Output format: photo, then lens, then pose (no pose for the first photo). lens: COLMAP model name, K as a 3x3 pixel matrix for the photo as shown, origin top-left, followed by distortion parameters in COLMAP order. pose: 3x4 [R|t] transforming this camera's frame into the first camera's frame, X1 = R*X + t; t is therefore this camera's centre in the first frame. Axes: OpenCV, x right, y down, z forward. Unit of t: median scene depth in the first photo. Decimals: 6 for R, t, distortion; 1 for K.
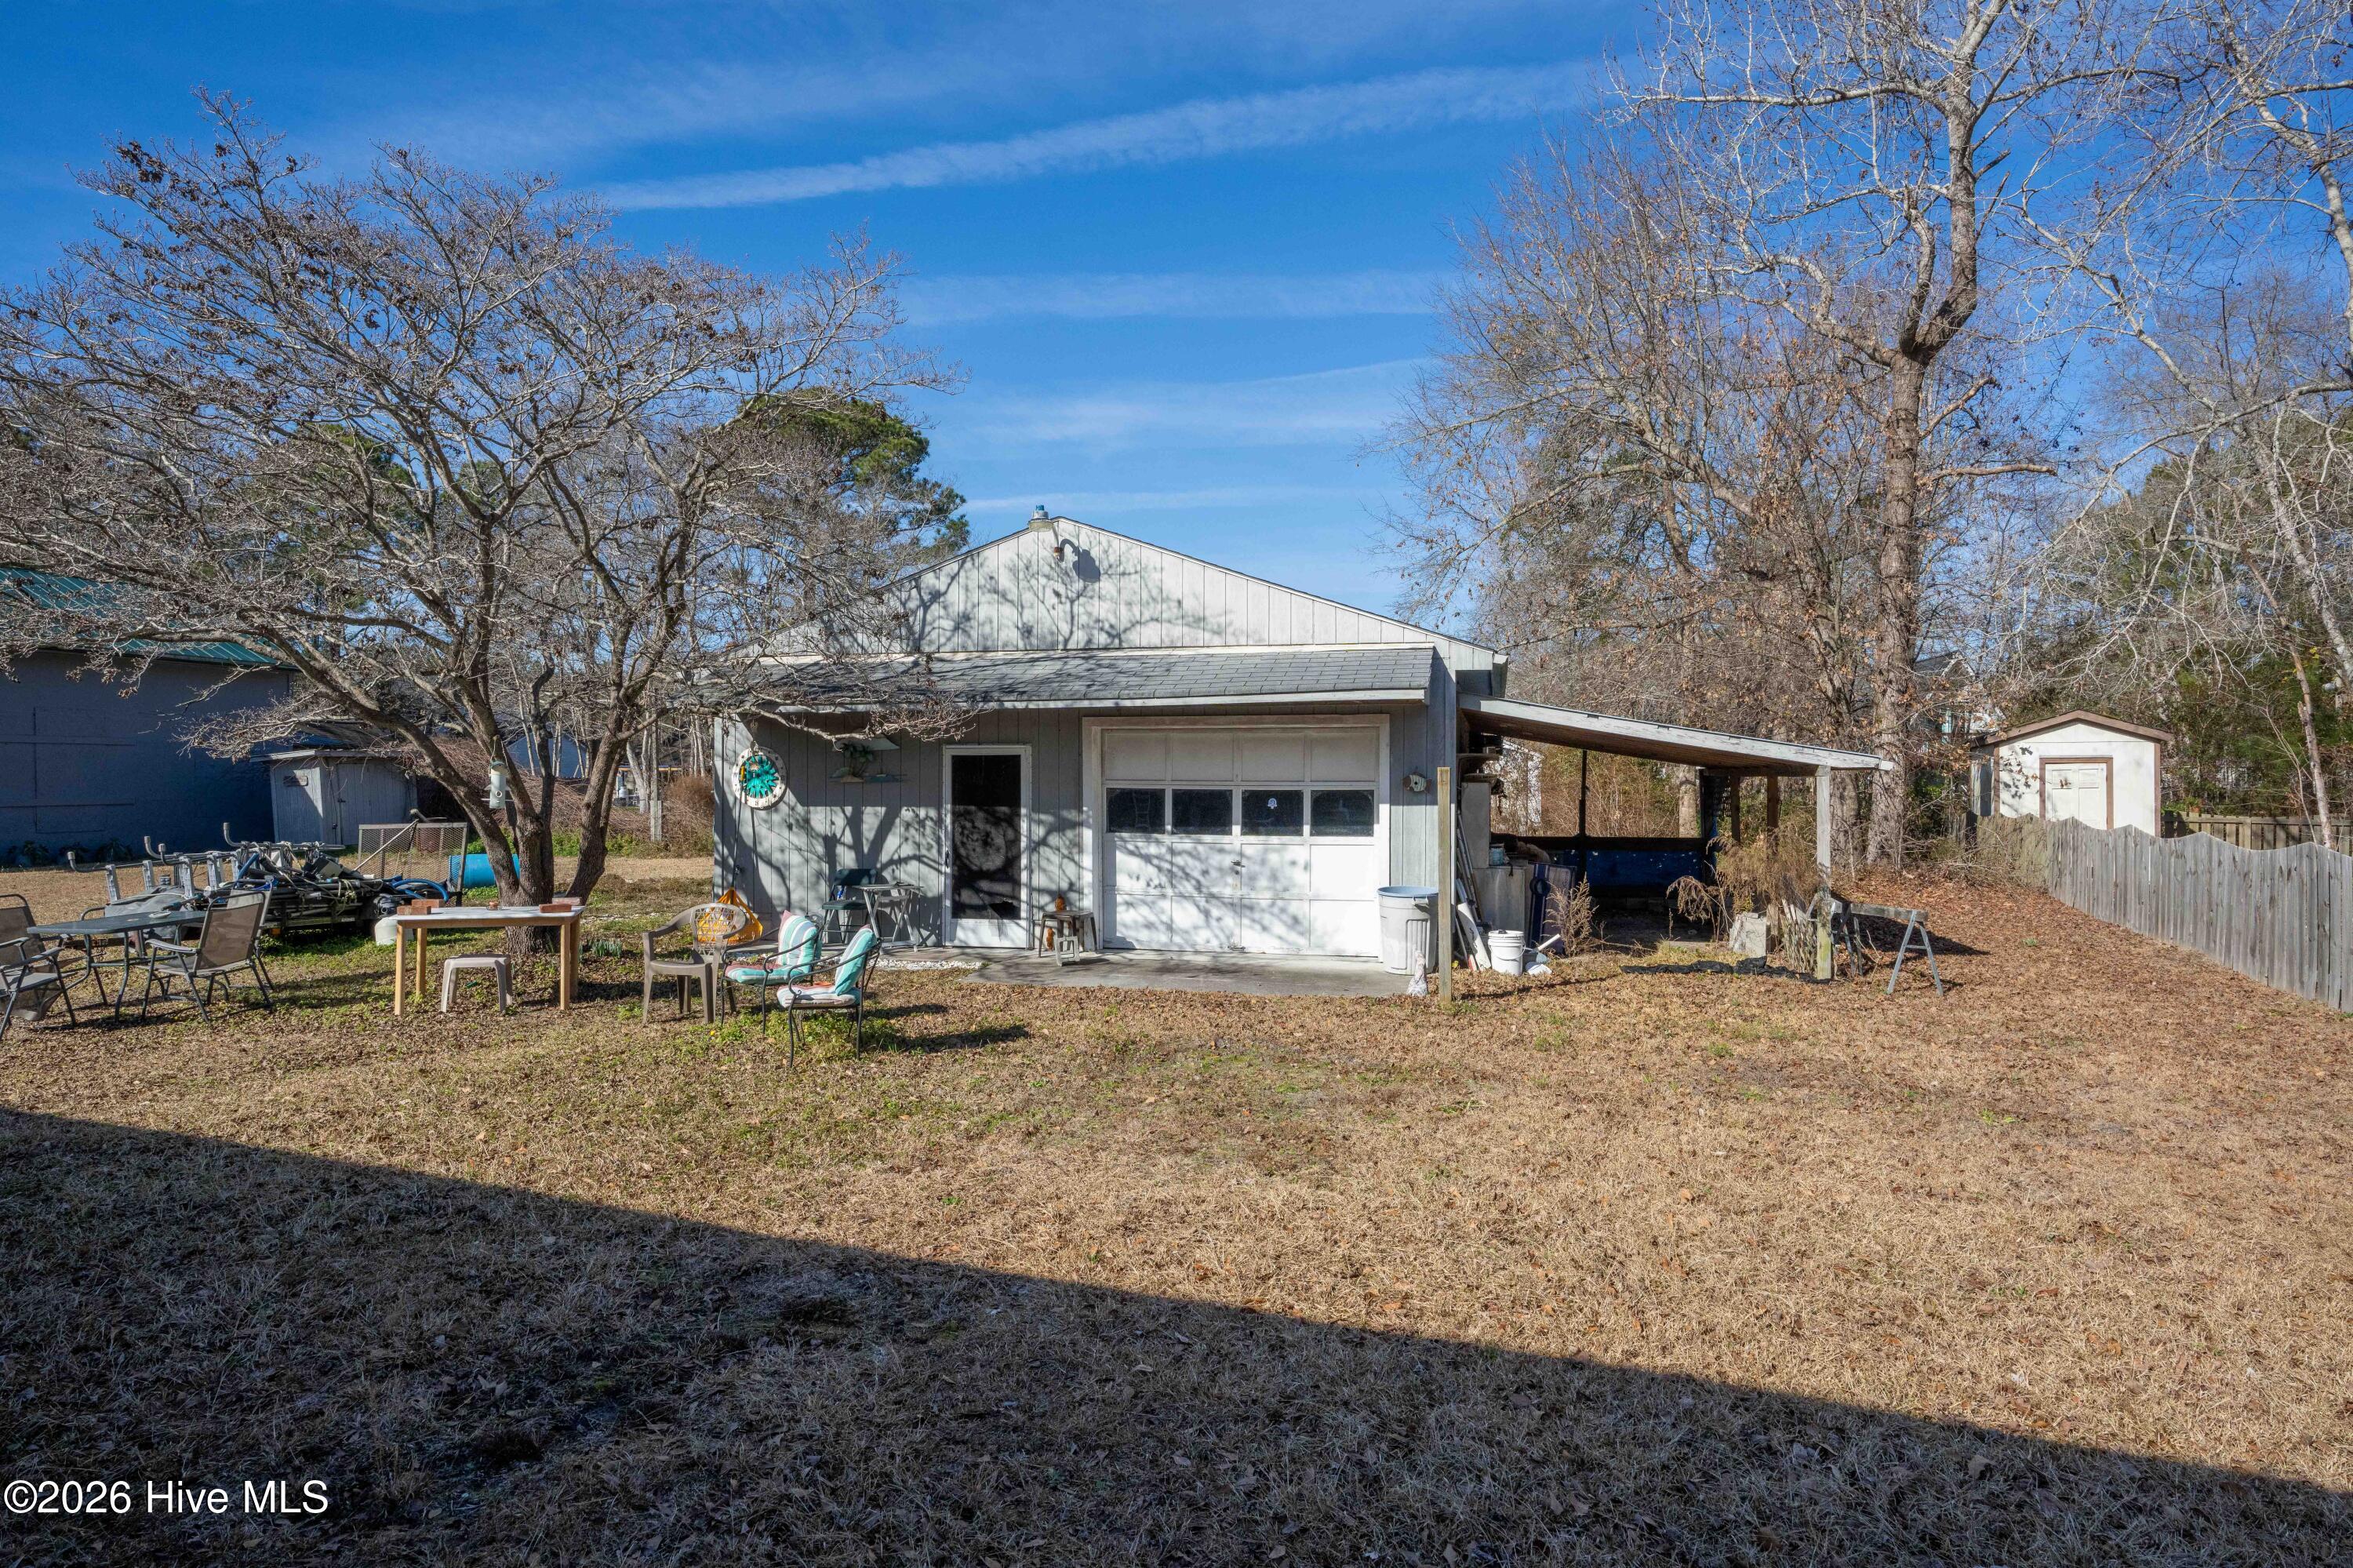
lens RADIAL K [[1315.3, 0, 1176.5], [0, 1315.3, 784.0], [0, 0, 1]] dist [-0.049818, 0.036321]
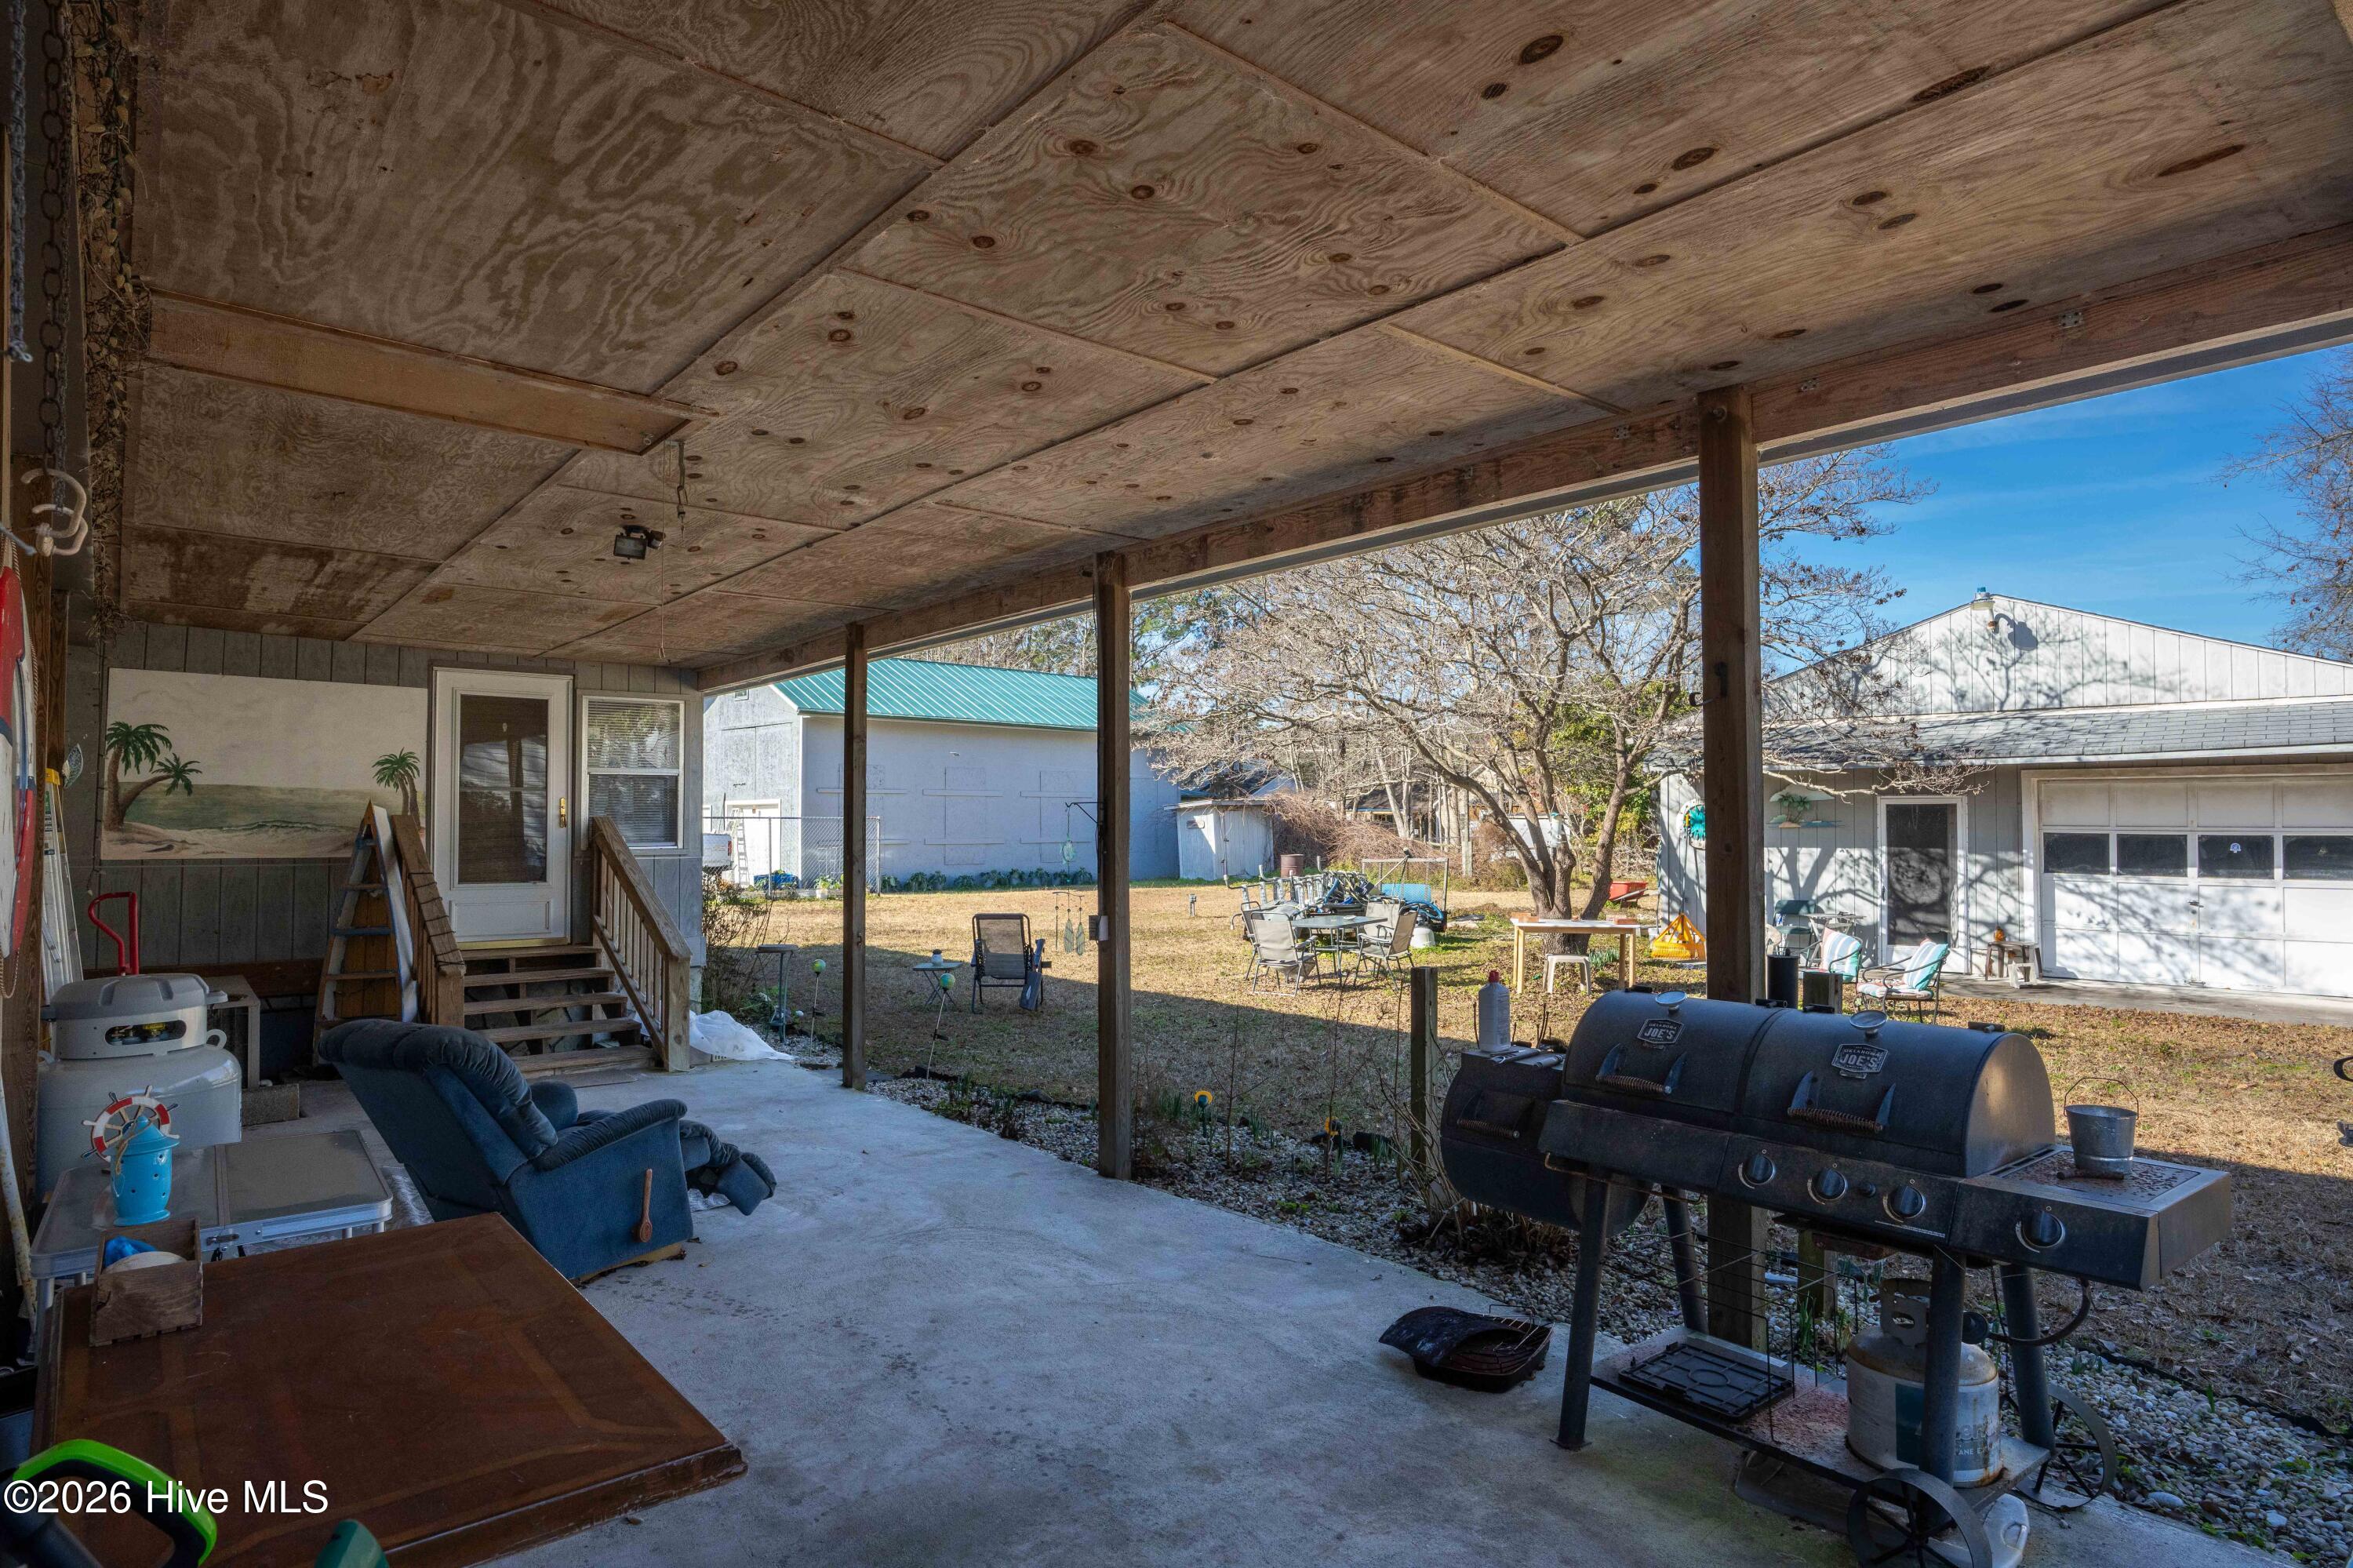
lens RADIAL K [[1315.3, 0, 1176.5], [0, 1315.3, 784.0], [0, 0, 1]] dist [-0.049818, 0.036321]
pose [[0.884754, -0.014311, -0.465839, -0.192966], [-0.000165, 0.999519, -0.031019, -0.003795], [0.466059, 0.027522, 0.884326, -0.320410]]
